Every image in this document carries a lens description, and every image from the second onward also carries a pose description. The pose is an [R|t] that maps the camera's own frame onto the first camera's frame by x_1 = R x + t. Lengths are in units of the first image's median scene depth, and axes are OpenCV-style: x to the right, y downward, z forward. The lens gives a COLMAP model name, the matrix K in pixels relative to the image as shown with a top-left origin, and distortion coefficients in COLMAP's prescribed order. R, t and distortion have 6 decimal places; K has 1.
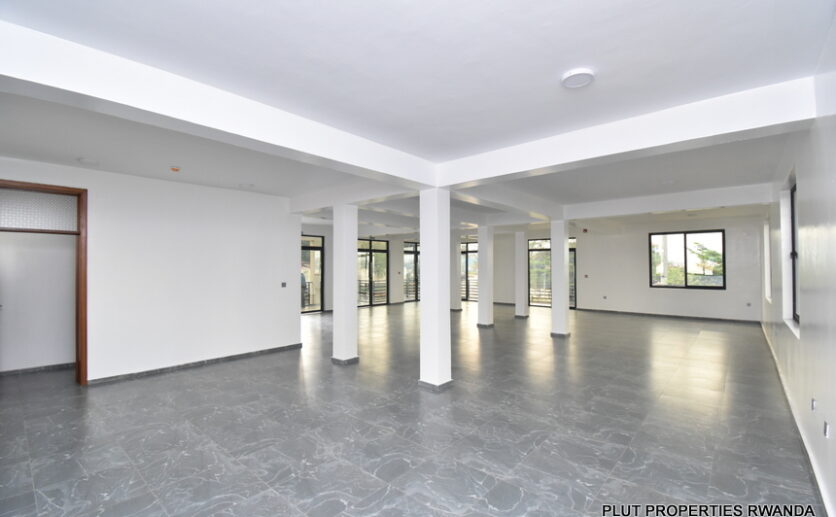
lens RADIAL K [[369.0, 0, 418.0], [0, 369.0, 258.5], [0, 0, 1]] dist [0.017667, -0.024417]
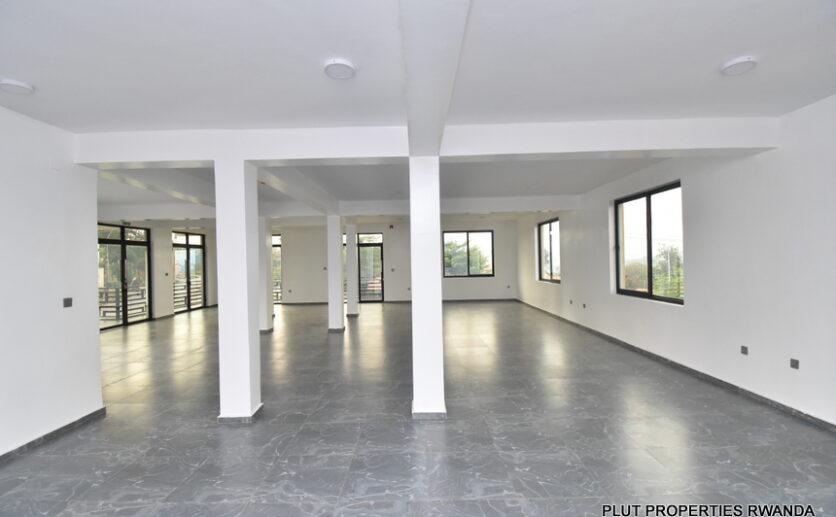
lens RADIAL K [[368.2, 0, 417.6], [0, 368.2, 244.9], [0, 0, 1]] dist [-0.007470, -0.000340]
pose [[0.746397, 0.013149, 0.665371, -0.189927], [0.005200, 0.999659, -0.025588, 0.003854], [-0.665481, 0.022559, 0.746074, 0.169688]]
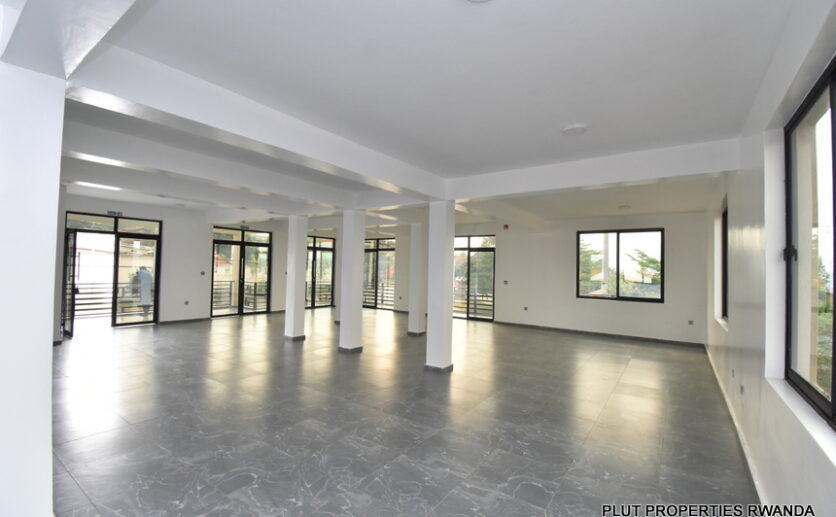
lens RADIAL K [[372.2, 0, 416.9], [0, 372.2, 258.2], [0, 0, 1]] dist [0.016064, -0.024668]
pose [[0.993819, 0.027680, 0.107506, 0.168551], [-0.027194, 0.999612, -0.005988, 0.005223], [-0.107630, 0.003028, 0.994186, 0.200884]]
